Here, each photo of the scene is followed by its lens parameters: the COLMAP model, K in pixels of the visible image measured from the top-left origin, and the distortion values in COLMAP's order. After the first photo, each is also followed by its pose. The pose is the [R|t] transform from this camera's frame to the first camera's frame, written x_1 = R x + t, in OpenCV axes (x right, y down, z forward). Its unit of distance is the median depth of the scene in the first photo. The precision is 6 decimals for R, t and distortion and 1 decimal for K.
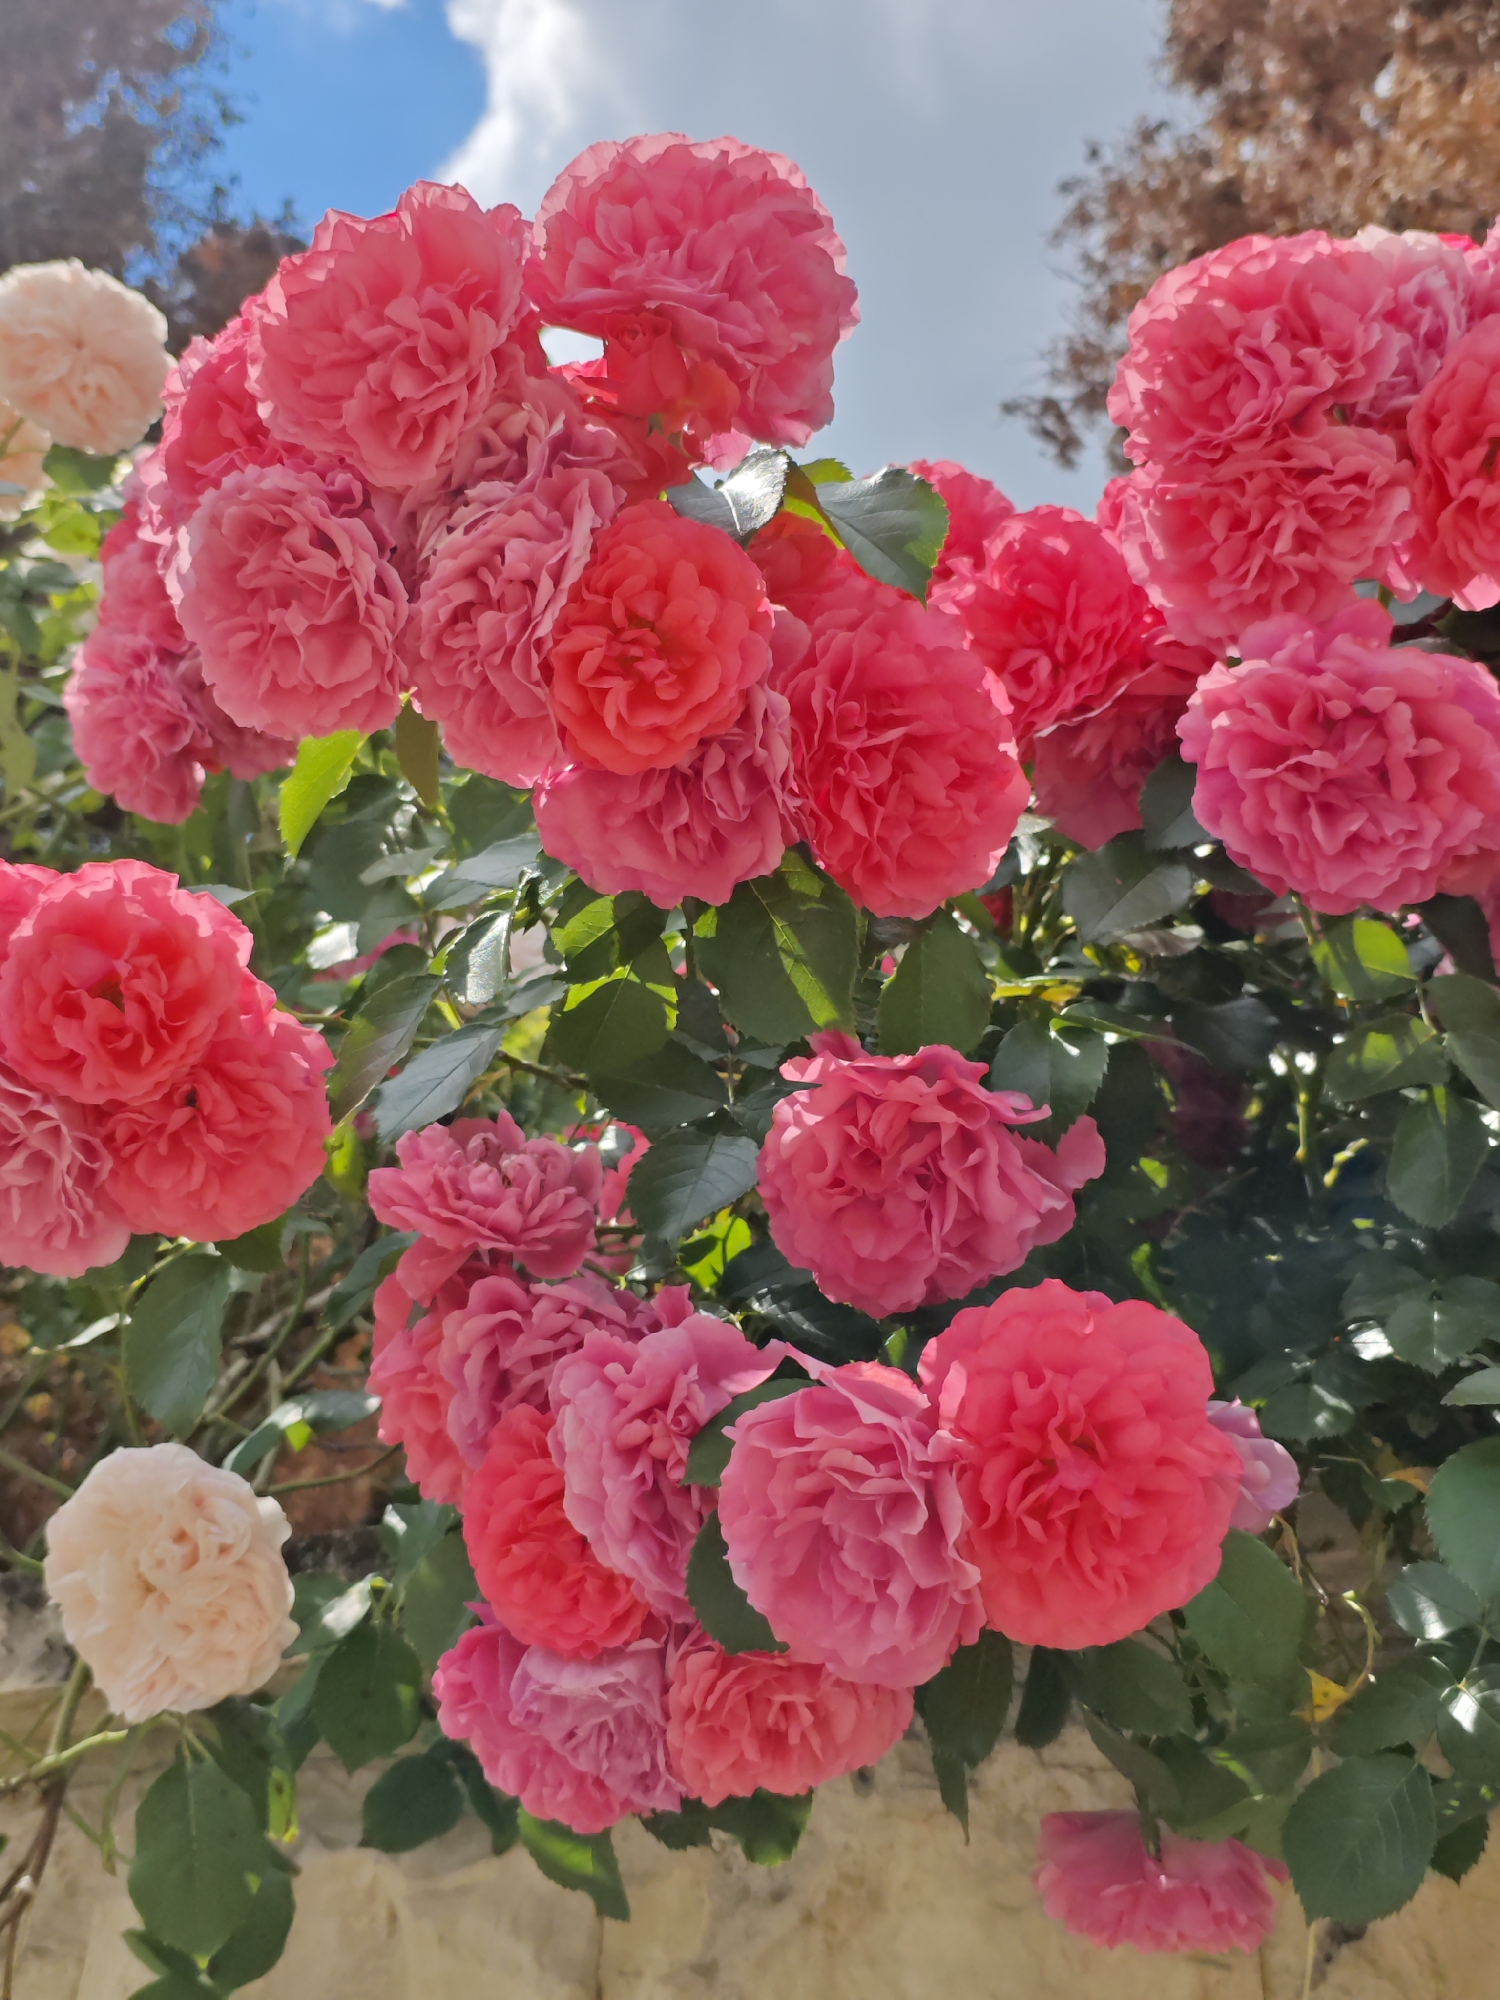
lens RADIAL K [[2600.0, 0, 750.0], [0, 2600.0, 1000.0], [0, 0, 1]] dist [0.079172, -0.099479]
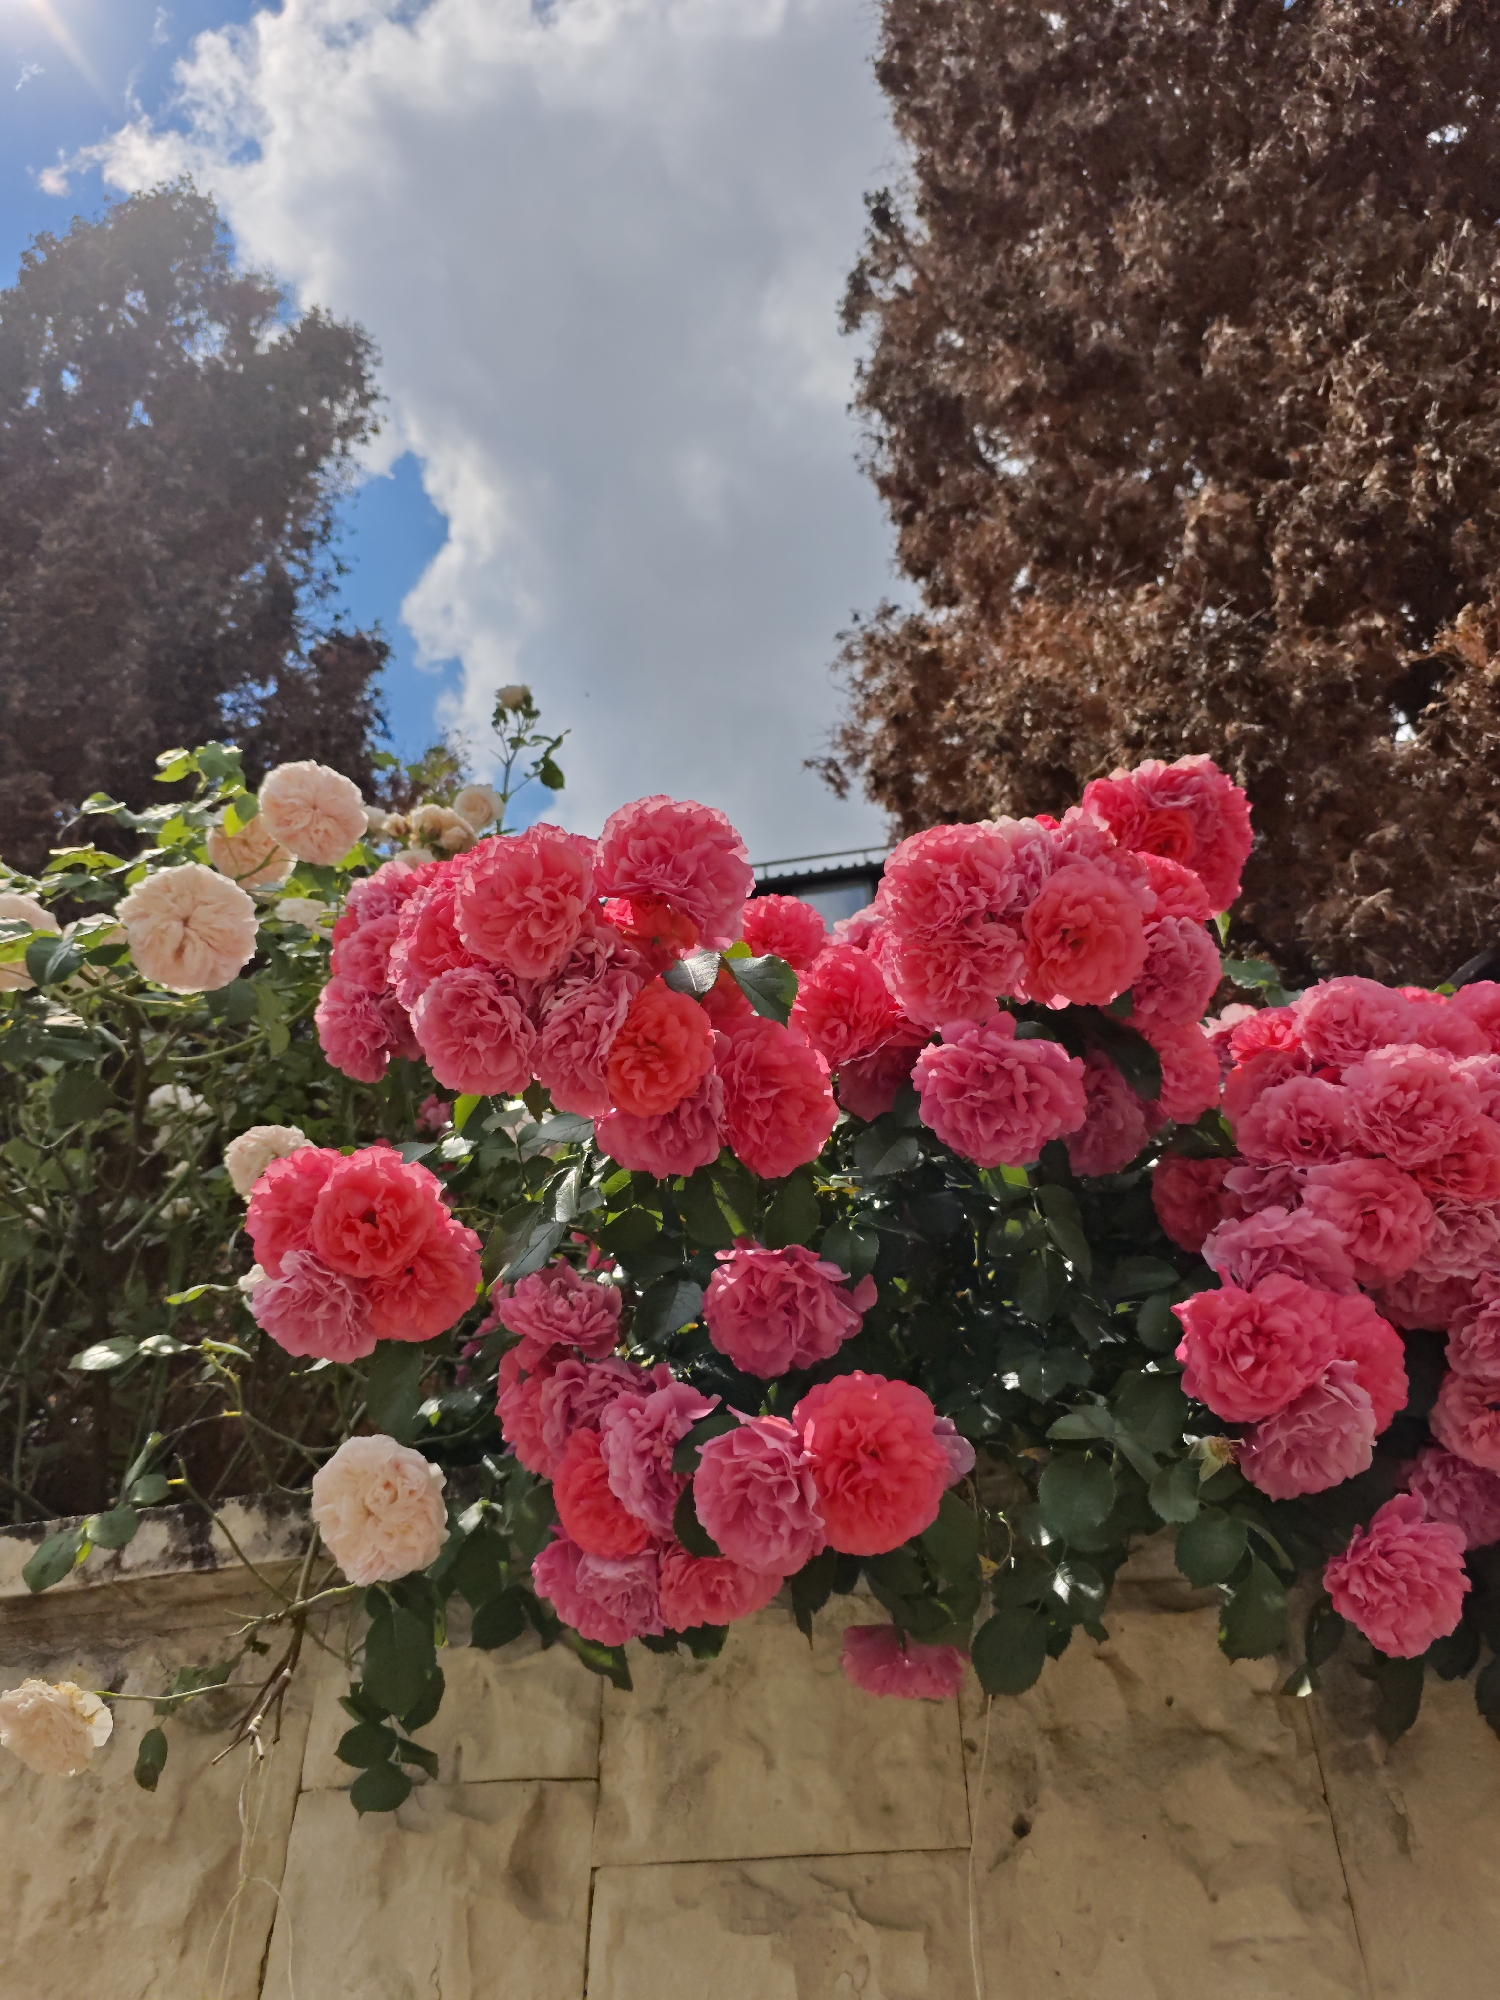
lens RADIAL K [[1647.3, 0, 750.0], [0, 1647.3, 1000.0], [0, 0, 1]] dist [0.077326, -0.002119]
pose [[0.997637, -0.000143, 0.068702, -0.047457], [0.002572, 0.999375, -0.035268, -0.119965], [-0.068654, 0.035361, 0.997014, -0.261173]]
